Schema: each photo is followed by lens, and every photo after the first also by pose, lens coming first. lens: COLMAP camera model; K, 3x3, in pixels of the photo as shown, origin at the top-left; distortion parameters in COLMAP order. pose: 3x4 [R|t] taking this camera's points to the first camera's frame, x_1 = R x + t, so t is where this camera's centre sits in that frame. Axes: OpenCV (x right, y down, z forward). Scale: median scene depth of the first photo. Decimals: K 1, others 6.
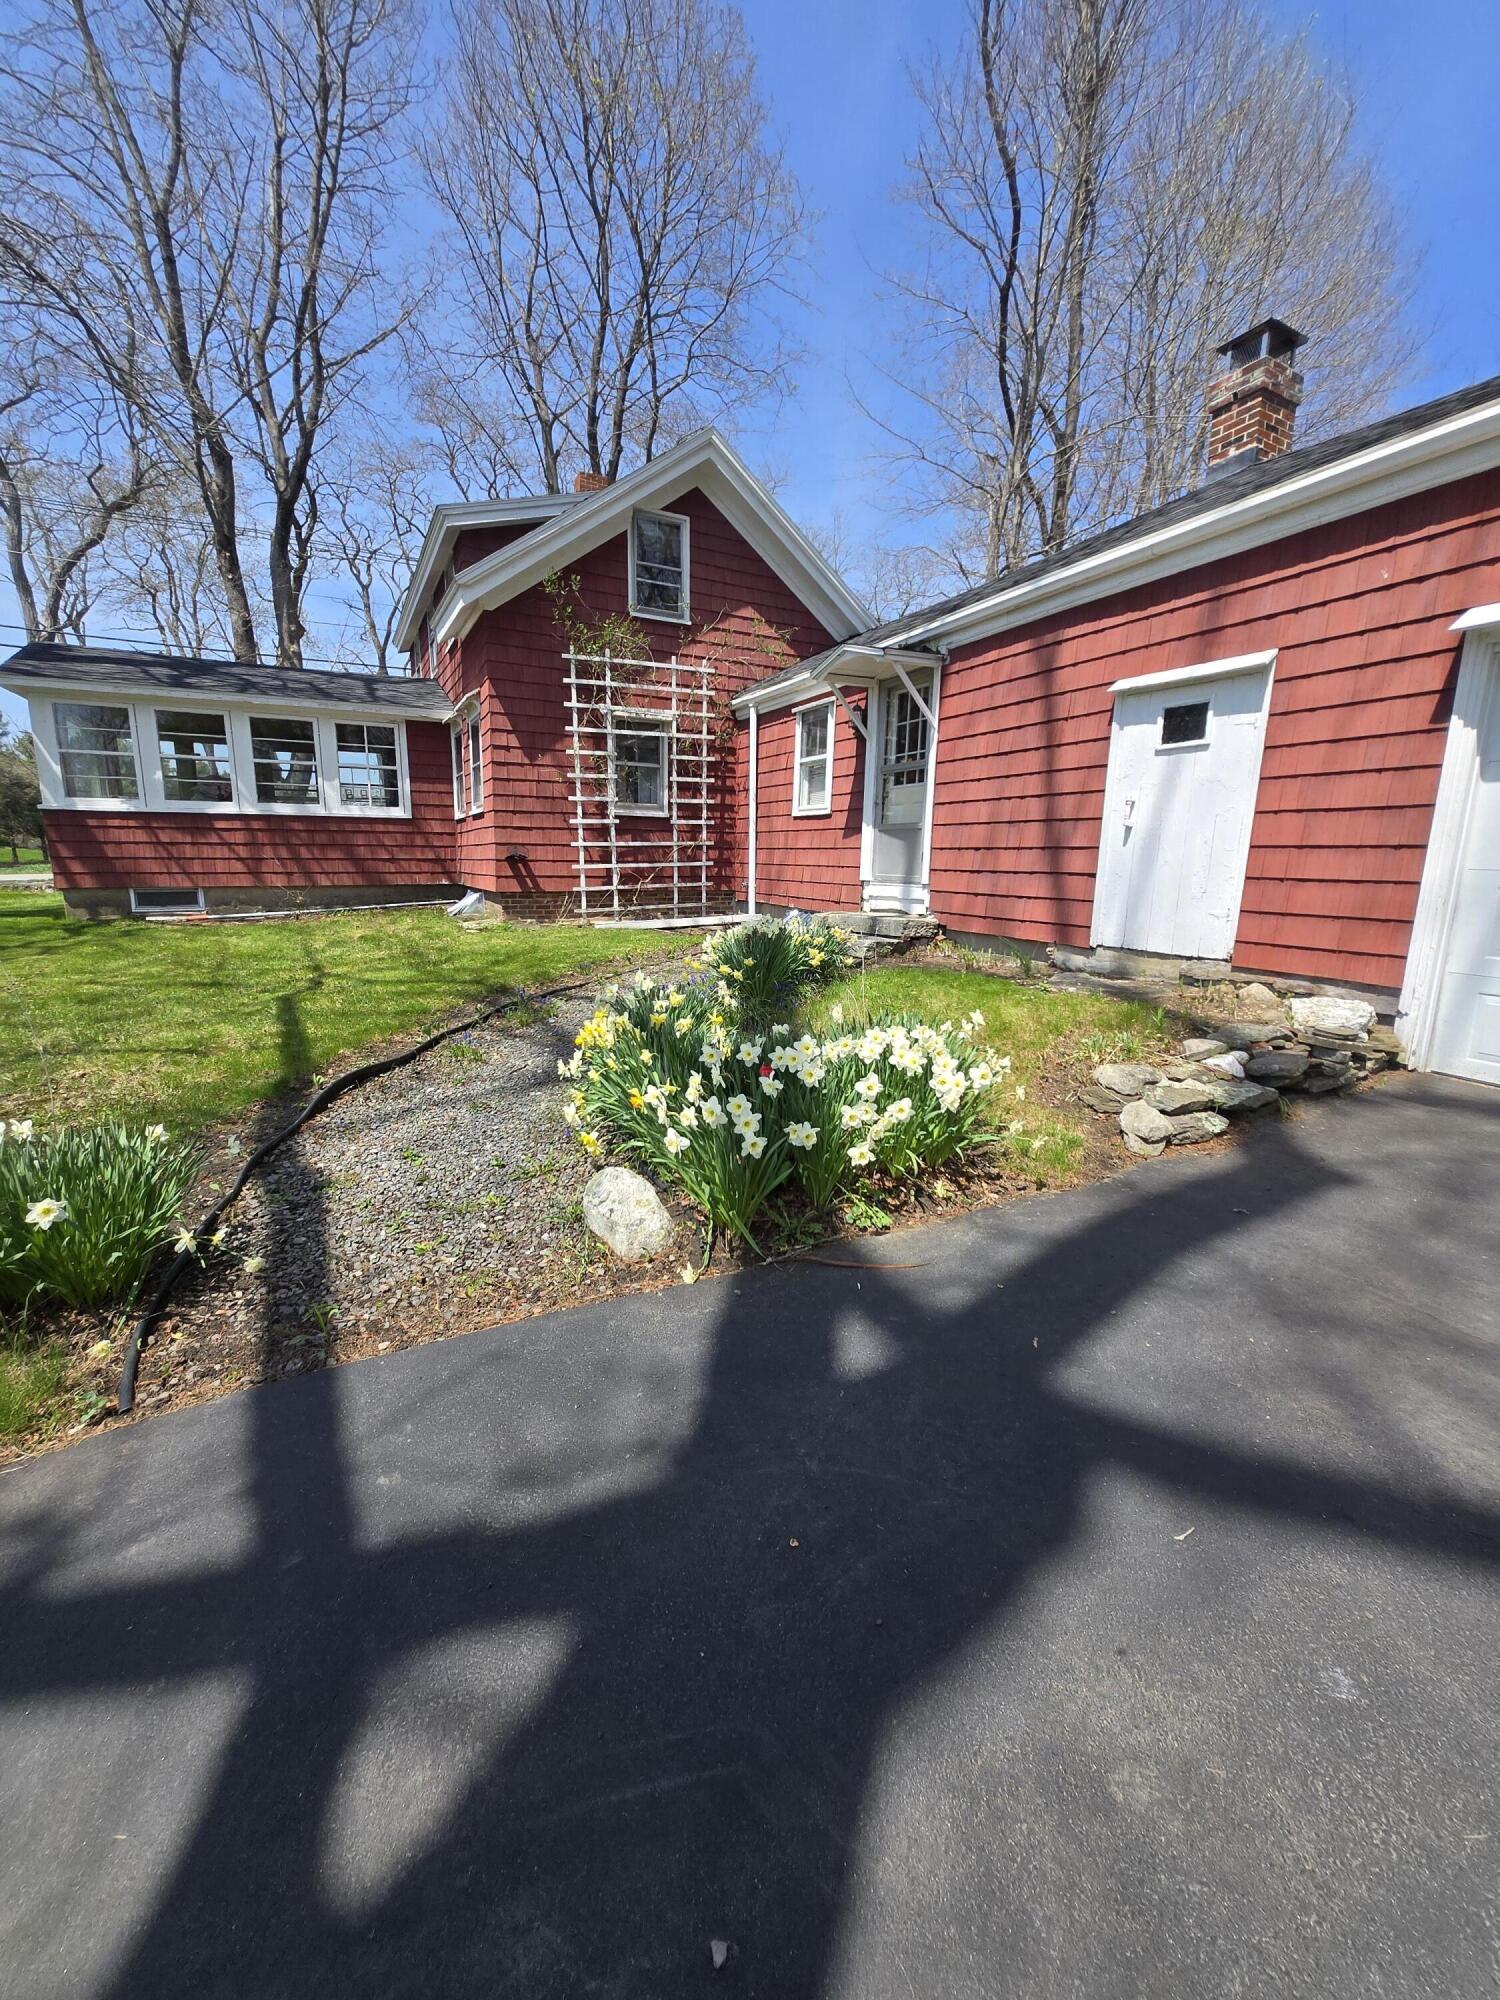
lens RADIAL K [[785.9, 0, 753.3], [0, 785.9, 993.2], [0, 0, 1]] dist [-0.000423, 0.000173]
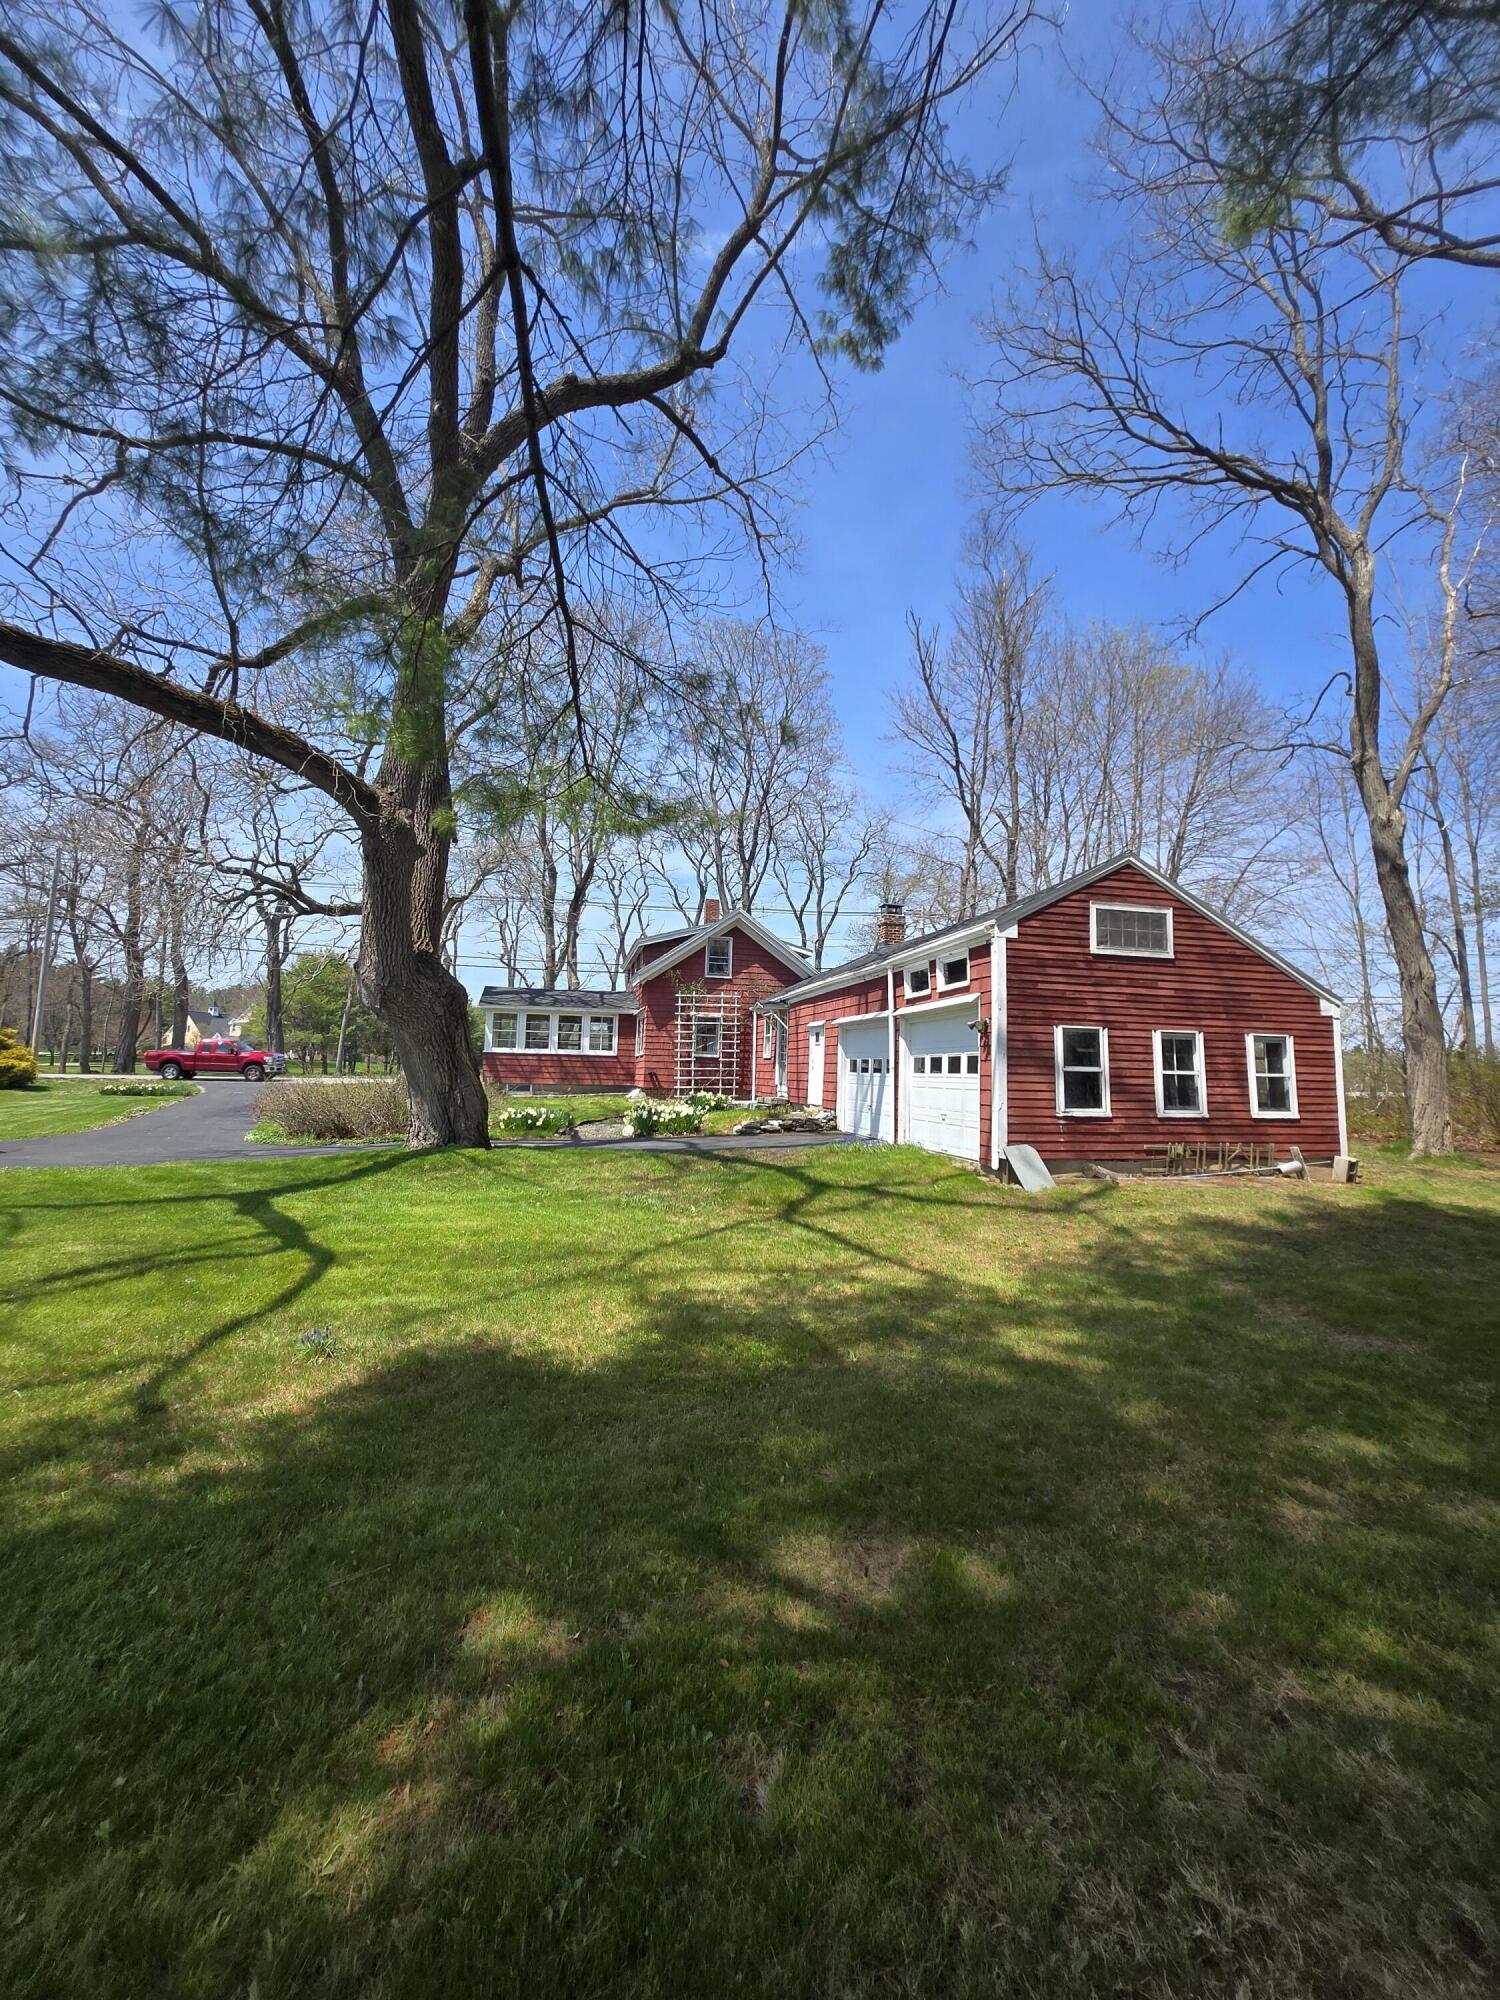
lens RADIAL K [[785.9, 0, 753.8], [0, 785.9, 1001.8], [0, 0, 1]] dist [-0.000423, 0.000173]
pose [[0.966936, -0.006645, -0.254932, 0.575265], [-0.061272, 0.964324, -0.257537, 0.203533], [0.247548, 0.264642, 0.932032, -1.152713]]
